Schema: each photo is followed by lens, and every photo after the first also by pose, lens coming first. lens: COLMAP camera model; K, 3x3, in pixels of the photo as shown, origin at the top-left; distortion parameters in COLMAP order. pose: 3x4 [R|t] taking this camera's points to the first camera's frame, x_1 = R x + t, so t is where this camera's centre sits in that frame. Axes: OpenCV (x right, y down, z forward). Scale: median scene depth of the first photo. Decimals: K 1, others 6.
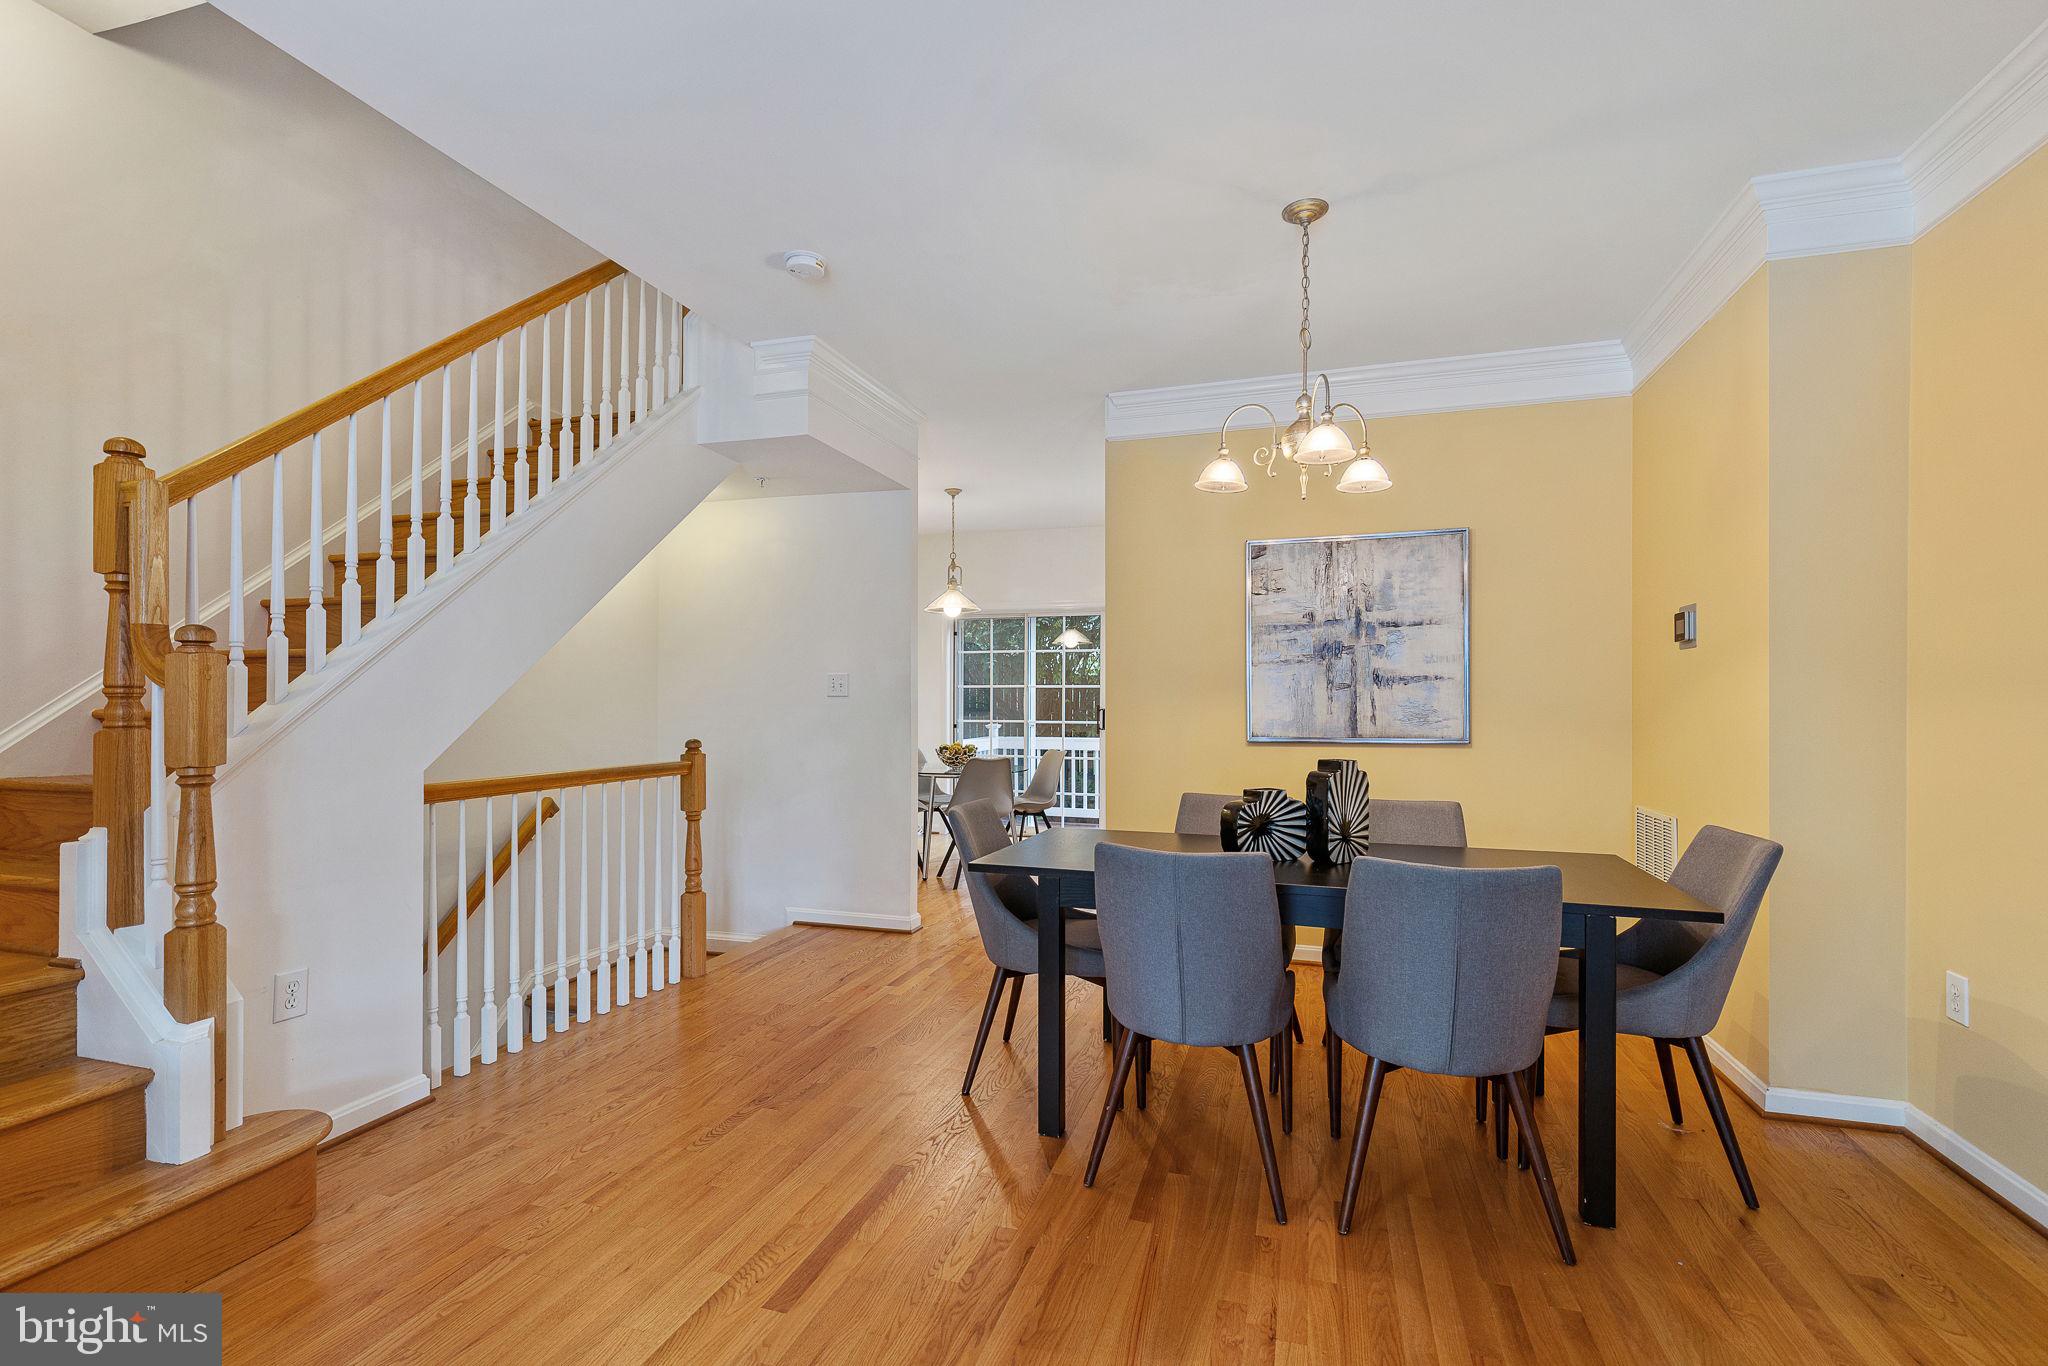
lens RADIAL K [[932.7, 0, 1004.7], [0, 932.7, 692.7], [0, 0, 1]] dist [0.006693, -0.002237]
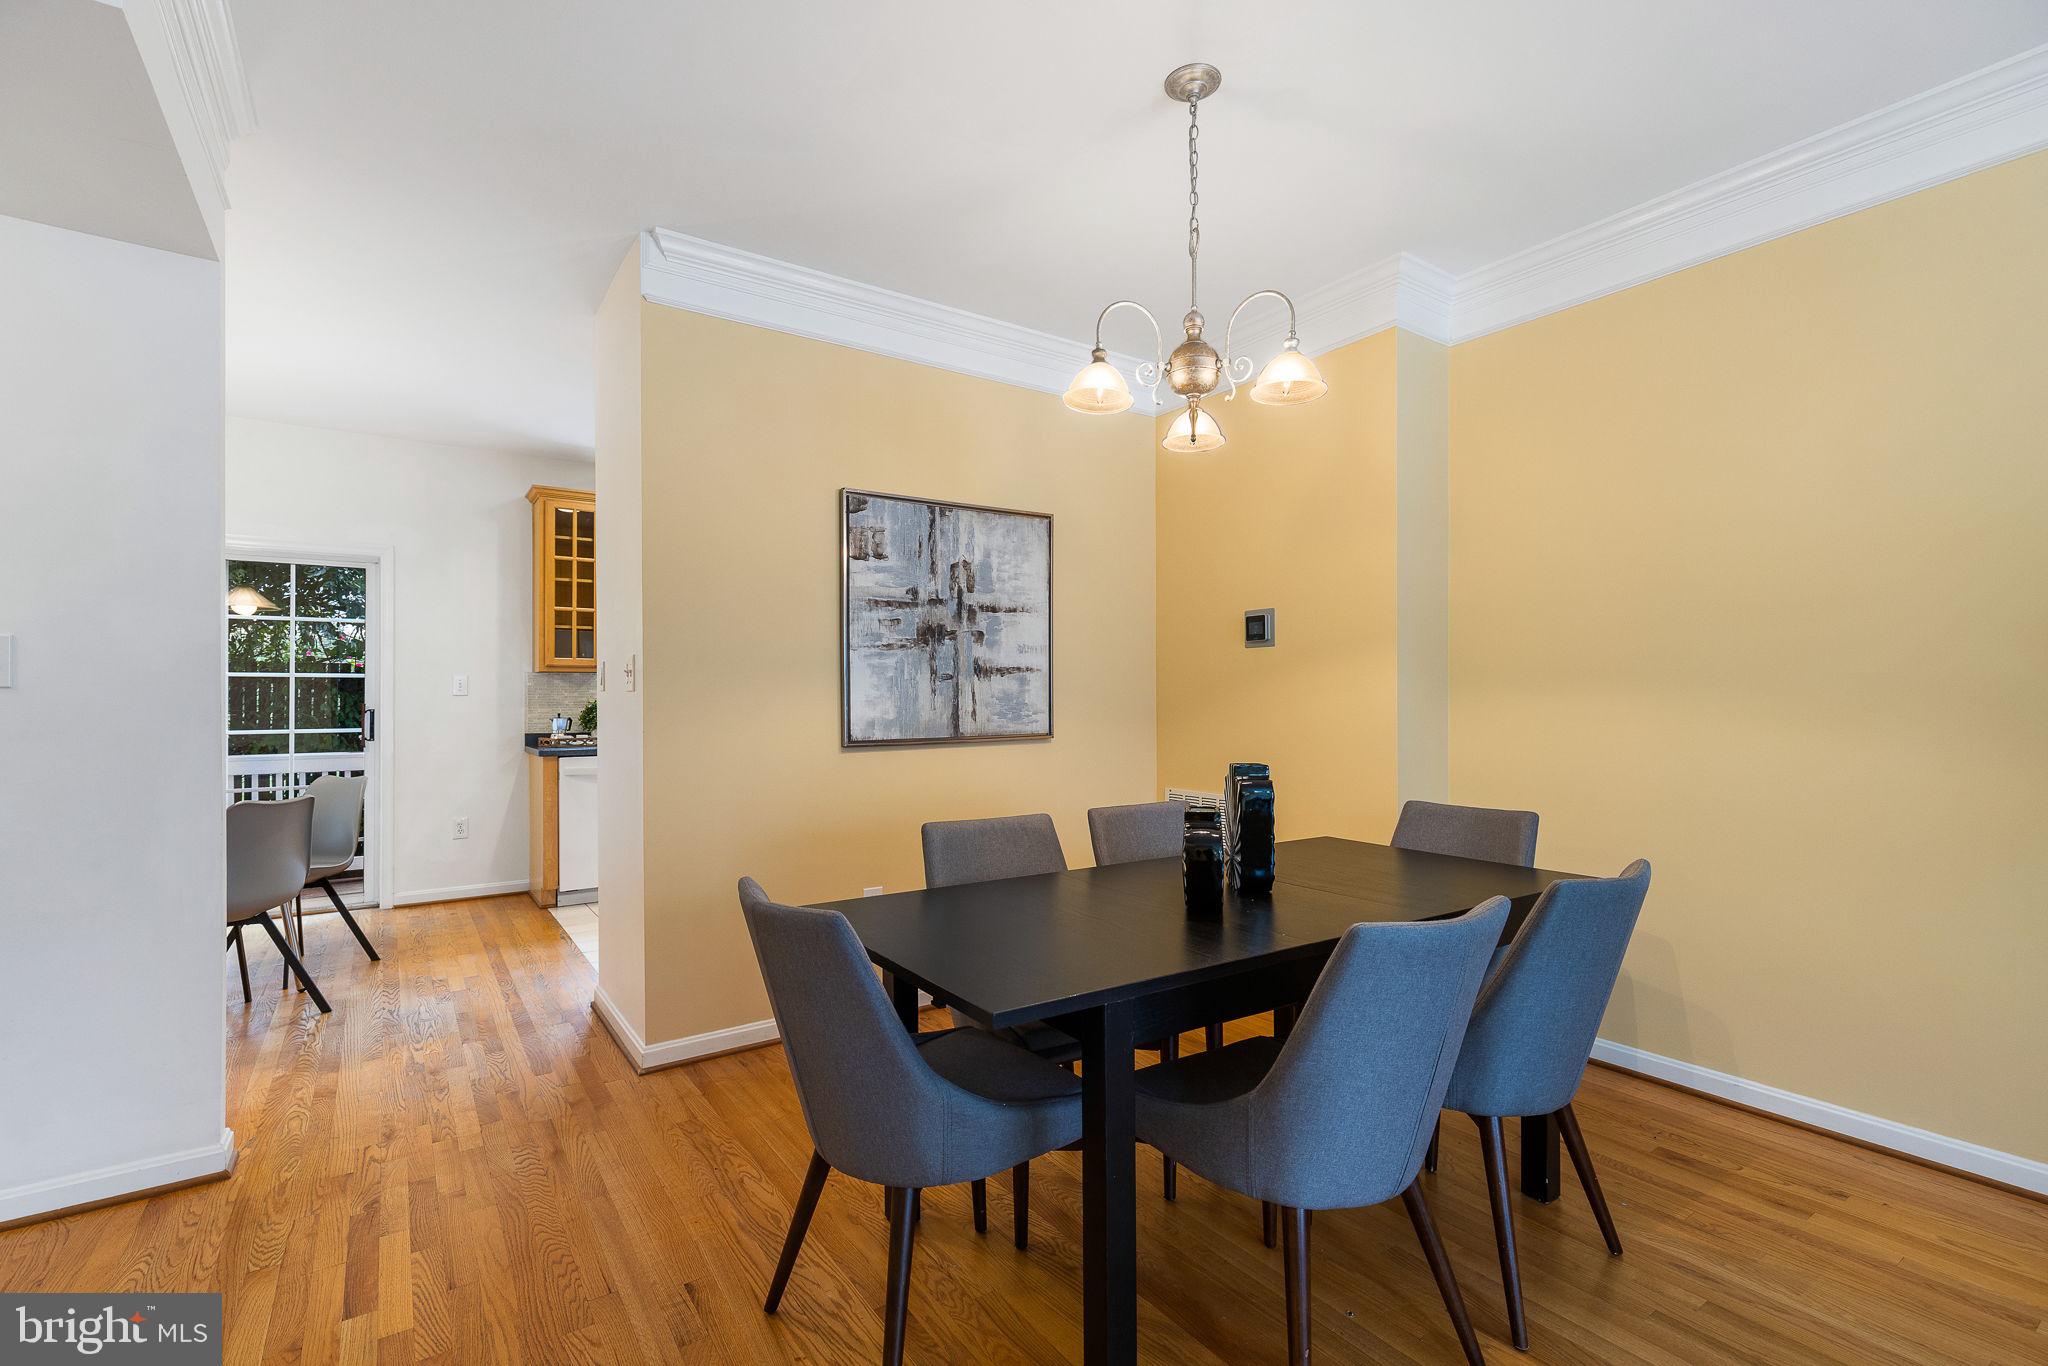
lens RADIAL K [[932.7, 0, 1031.6], [0, 932.7, 681.3], [0, 0, 1]] dist [0.006693, -0.002237]
pose [[0.601936, 0.005423, 0.798526, -0.273072], [-0.002259, 0.999985, -0.005089, 0.000800], [-0.798541, 0.001259, 0.601939, 0.421905]]
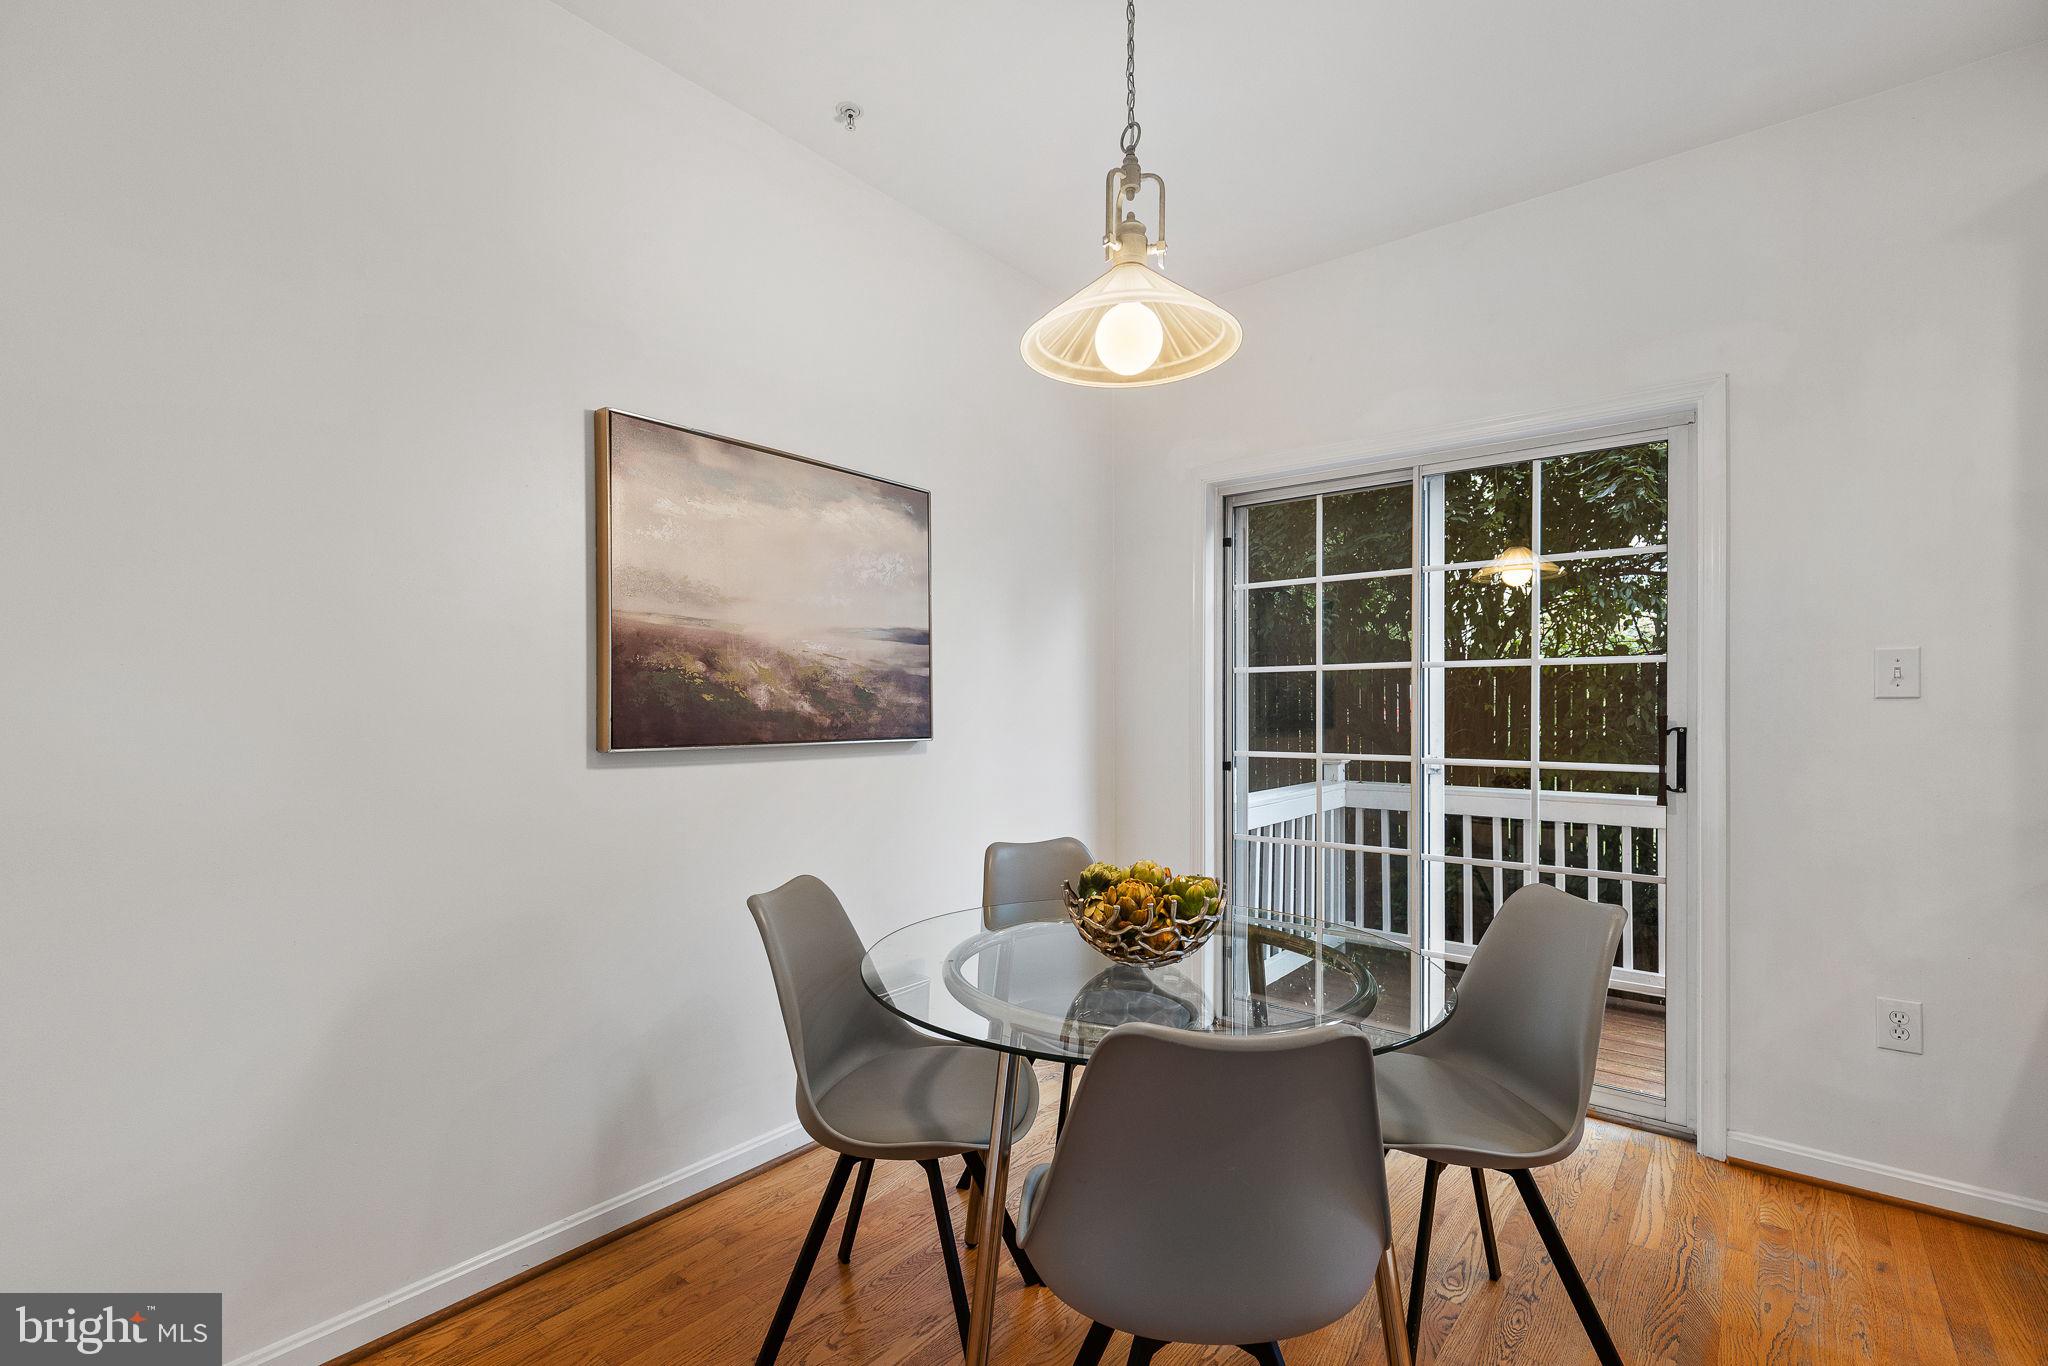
lens RADIAL K [[932.7, 0, 999.9], [0, 932.7, 712.2], [0, 0, 1]] dist [0.006693, -0.002237]
pose [[0.930080, -0.003095, -0.367343, 0.008620], [0.007335, 0.999922, 0.010146, 0.014826], [0.367283, -0.012131, 0.930030, 1.156676]]
